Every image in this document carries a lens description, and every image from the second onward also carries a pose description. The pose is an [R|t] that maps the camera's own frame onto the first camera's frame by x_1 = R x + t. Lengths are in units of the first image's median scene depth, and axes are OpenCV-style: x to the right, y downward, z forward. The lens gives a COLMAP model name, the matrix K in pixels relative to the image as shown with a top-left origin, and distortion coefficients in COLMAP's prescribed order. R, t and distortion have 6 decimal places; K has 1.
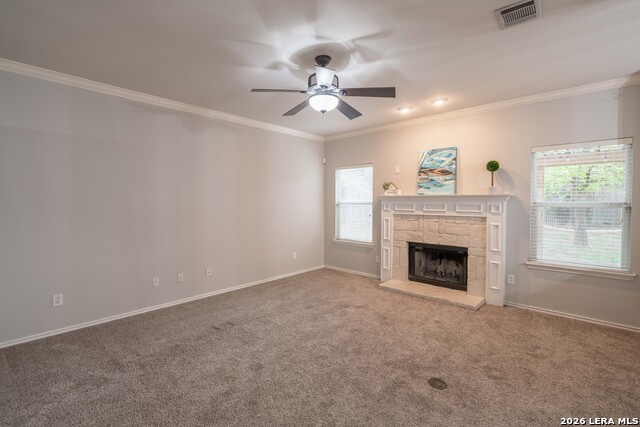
lens RADIAL K [[285.6, 0, 319.9], [0, 285.6, 209.0], [0, 0, 1]] dist [0.004095, 0.000178]
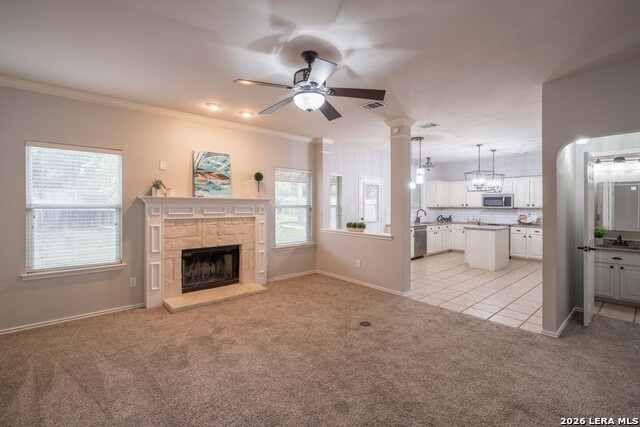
lens RADIAL K [[285.6, 0, 318.2], [0, 285.6, 208.2], [0, 0, 1]] dist [0.004095, 0.000178]
pose [[0.130269, -0.011876, 0.991408, -0.567705], [0.022025, 0.999716, 0.009081, -0.013965], [-0.991234, 0.020653, 0.130494, 0.520910]]
